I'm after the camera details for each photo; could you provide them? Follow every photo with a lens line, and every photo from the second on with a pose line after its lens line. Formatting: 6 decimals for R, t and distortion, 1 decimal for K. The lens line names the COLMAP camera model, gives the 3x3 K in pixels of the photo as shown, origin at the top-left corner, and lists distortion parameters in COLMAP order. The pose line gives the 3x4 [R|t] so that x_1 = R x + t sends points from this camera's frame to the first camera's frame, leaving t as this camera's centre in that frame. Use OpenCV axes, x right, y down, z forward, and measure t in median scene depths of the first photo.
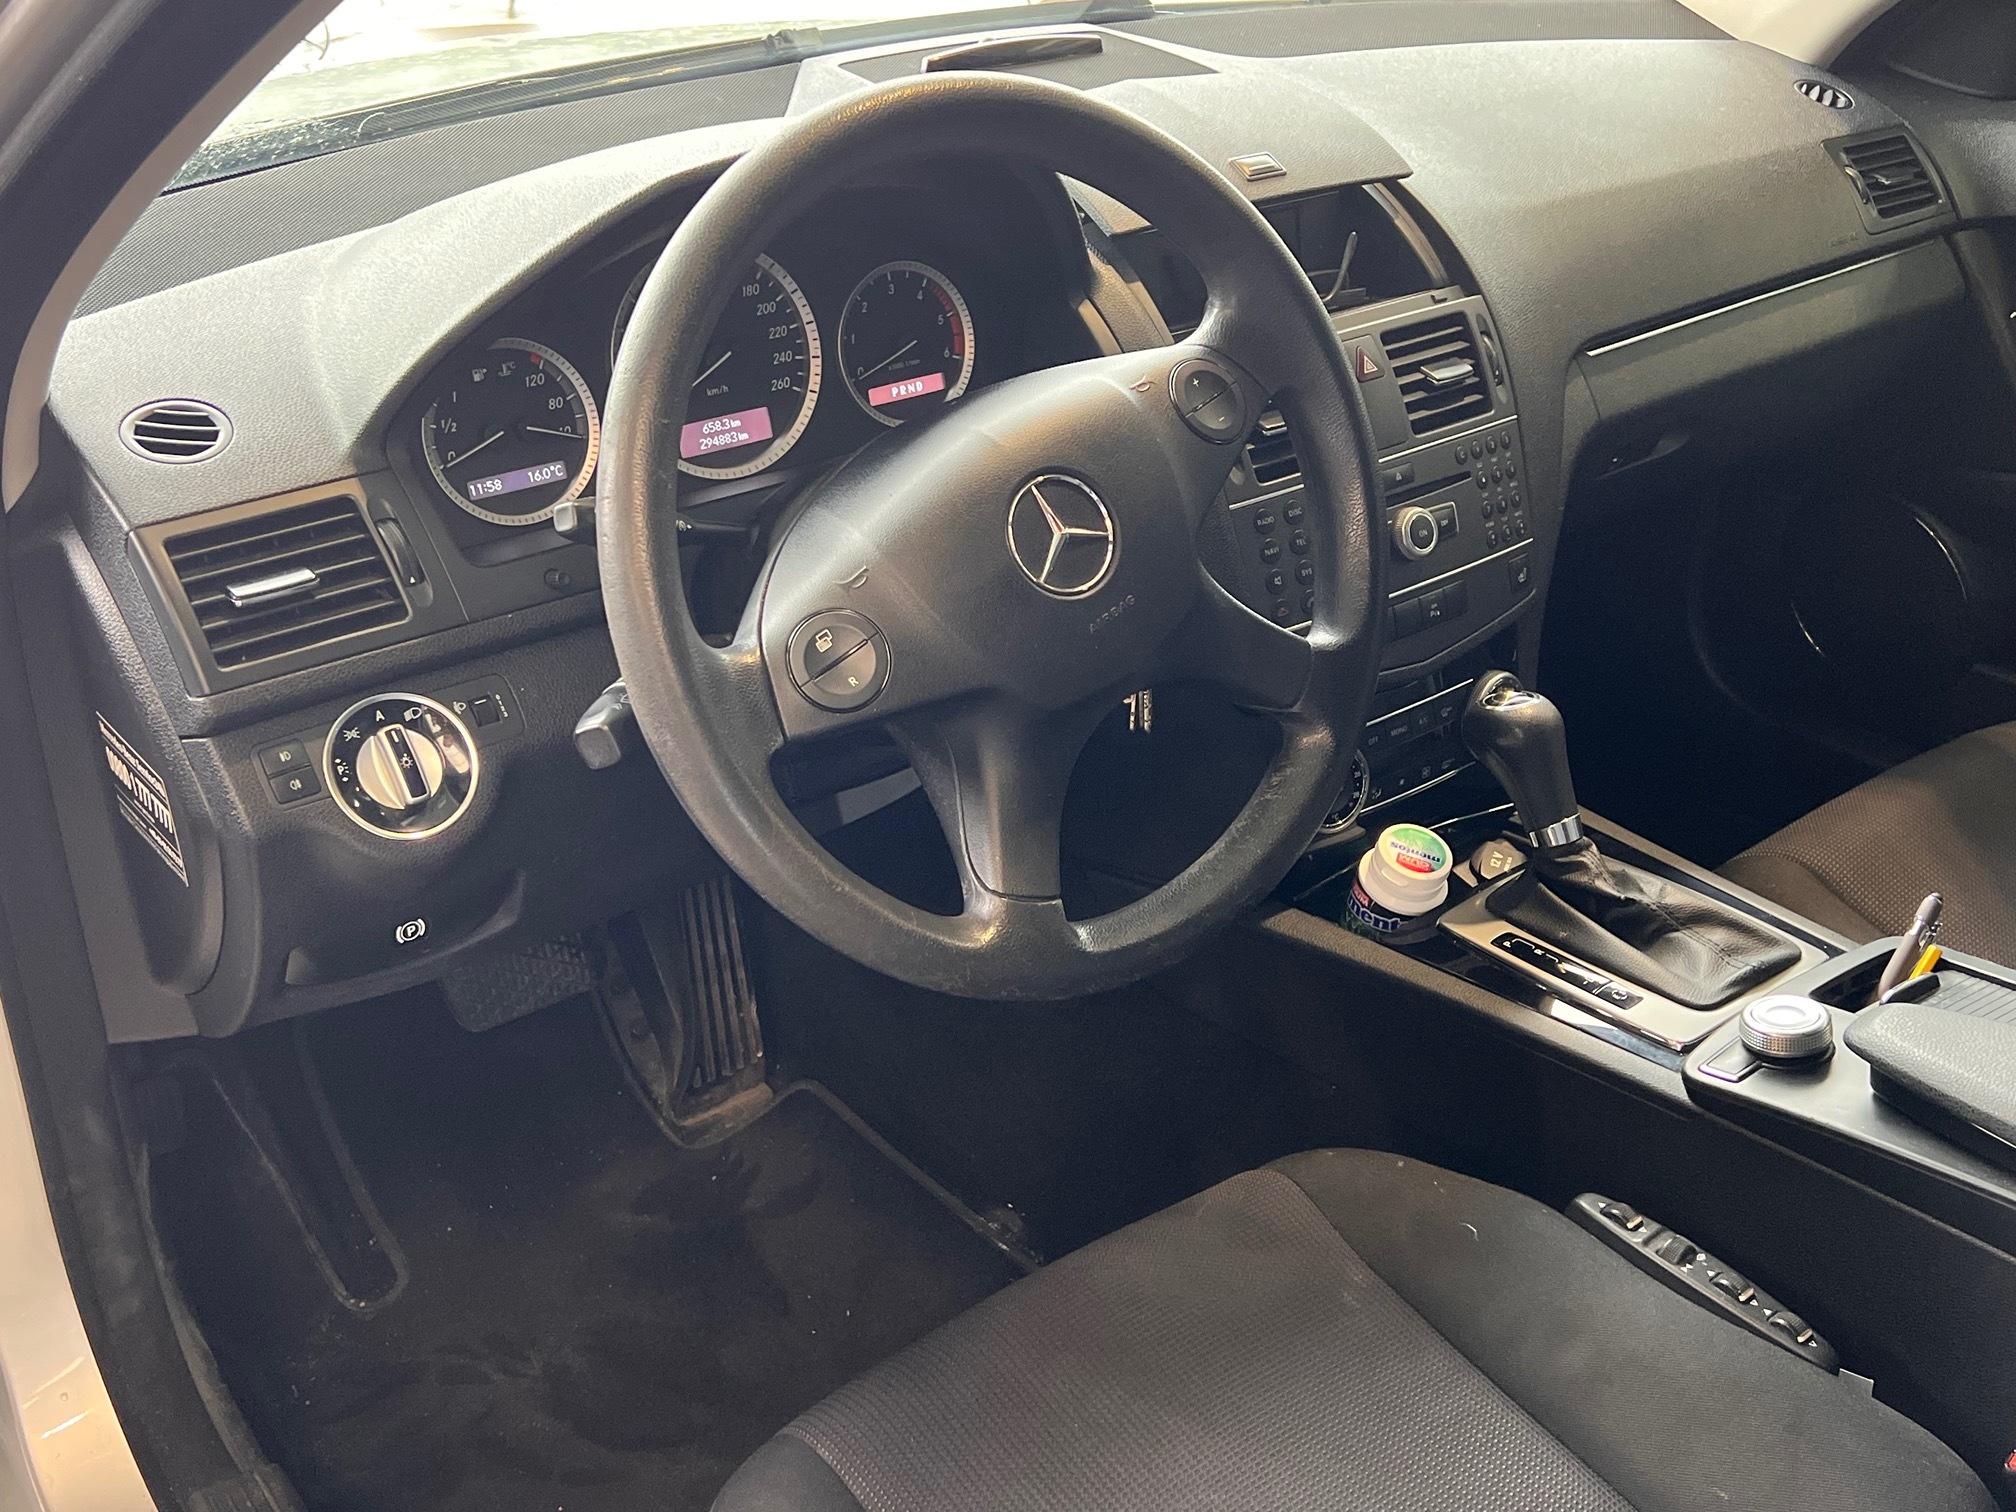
lens RADIAL K [[2114.2, 0, 1008.5], [0, 2114.2, 760.1], [0, 0, 1]] dist [0.067376, 0.000000]
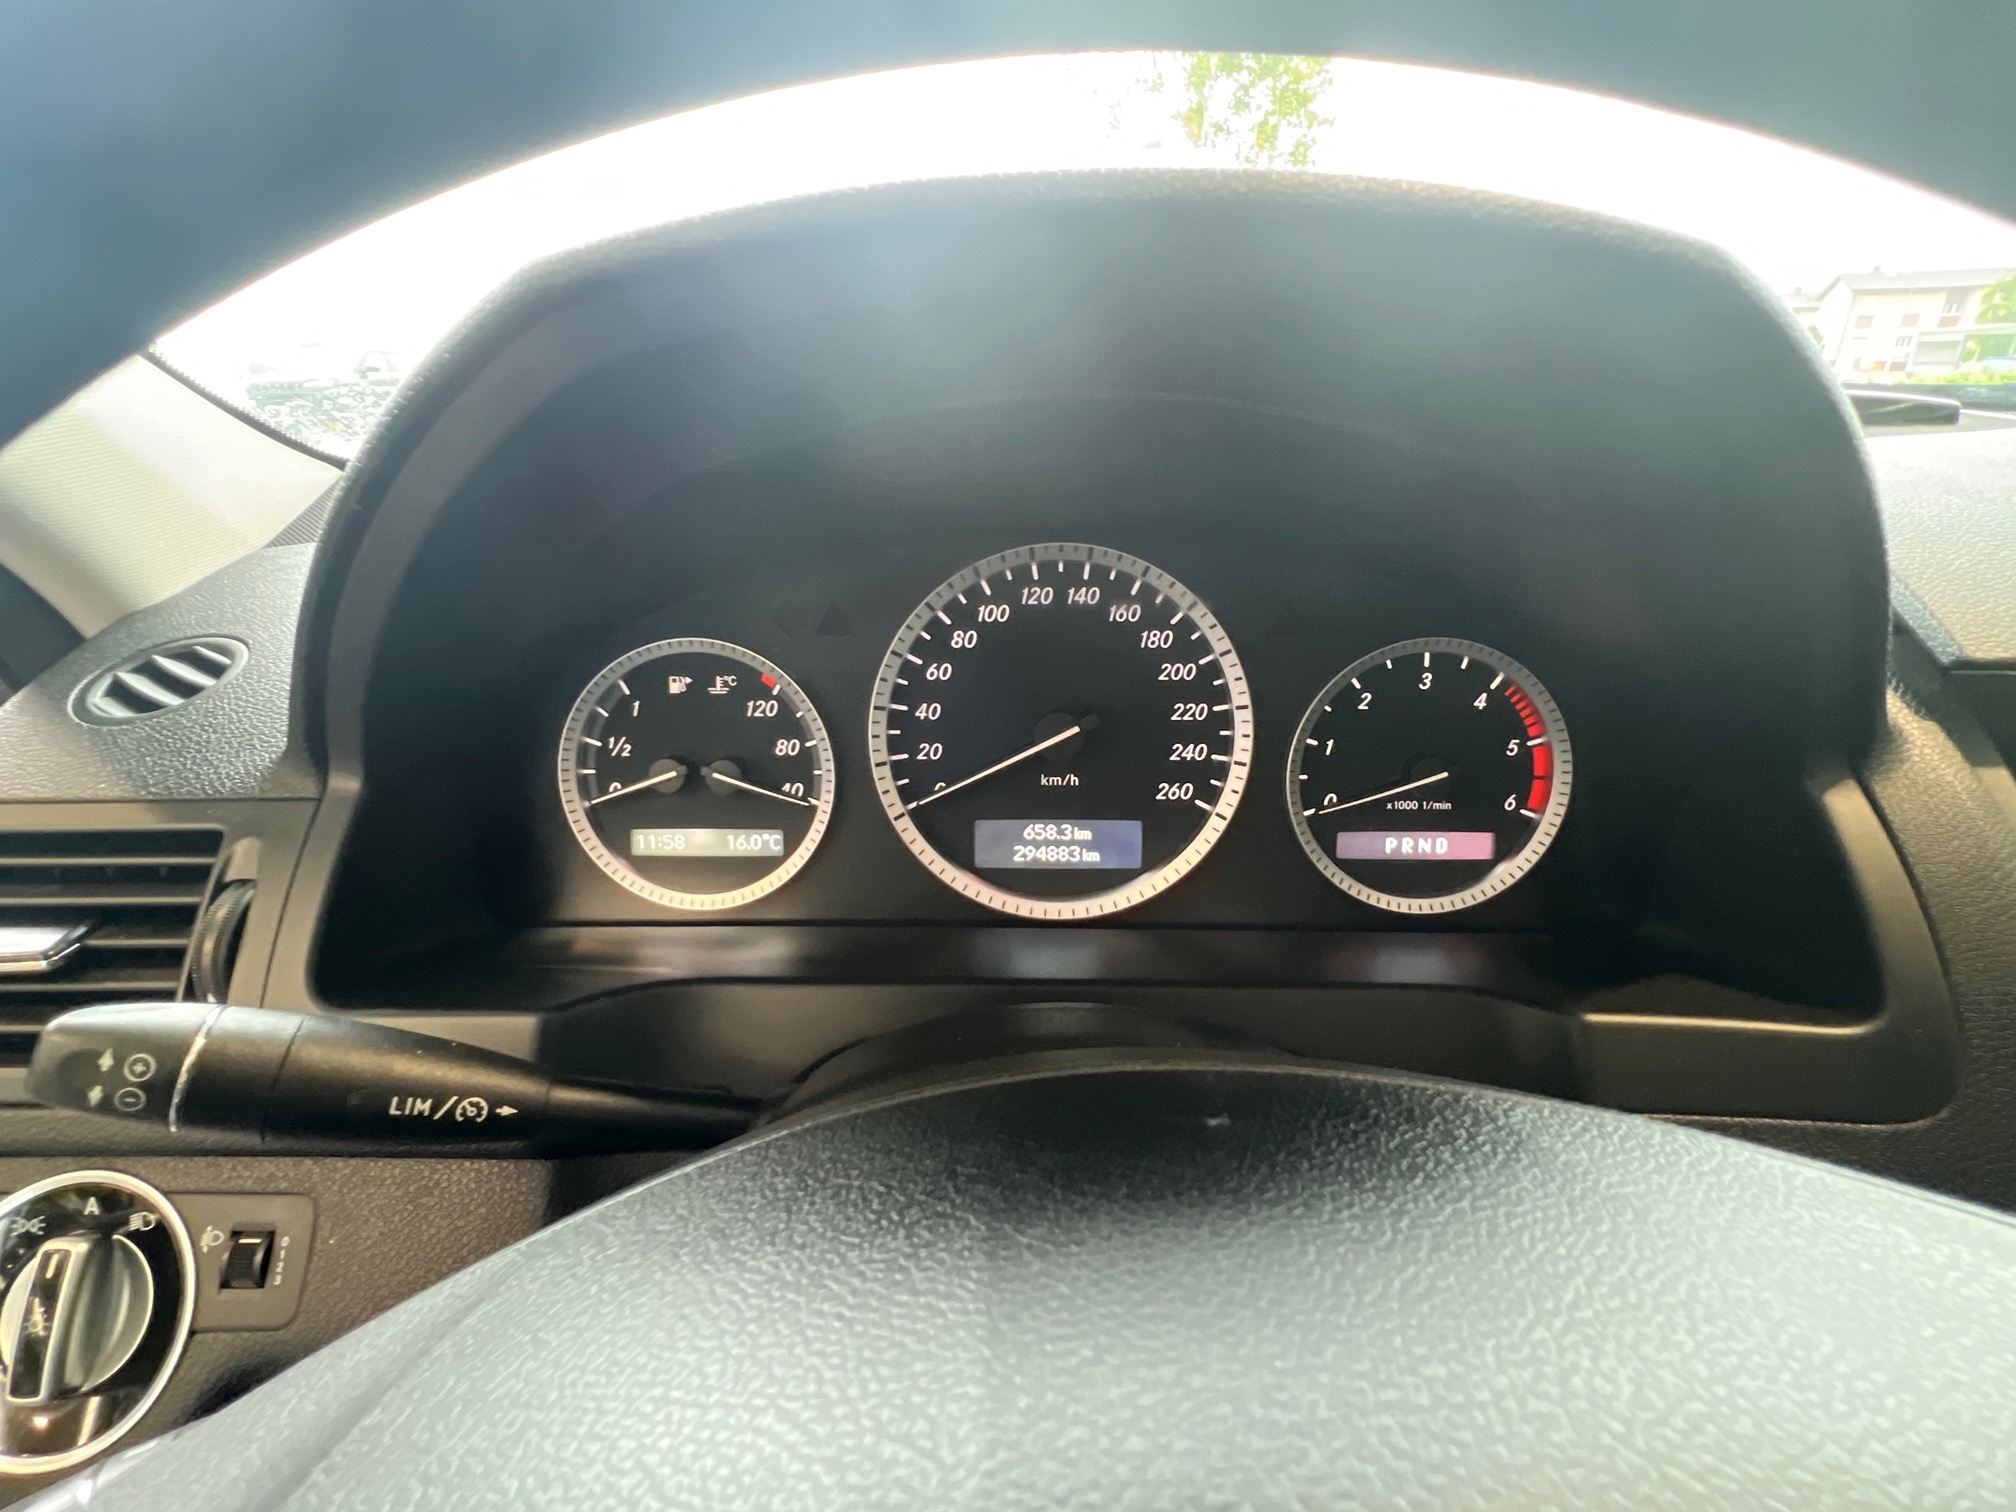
lens RADIAL K [[945.5, 0, 1008.7], [0, 945.5, 751.3], [0, 0, 1]] dist [0.003855, 0.000396]
pose [[0.765590, 0.228872, -0.601240, 0.019776], [-0.290546, 0.956844, -0.005729, -0.173365], [0.573982, 0.179074, 0.799048, 0.748935]]
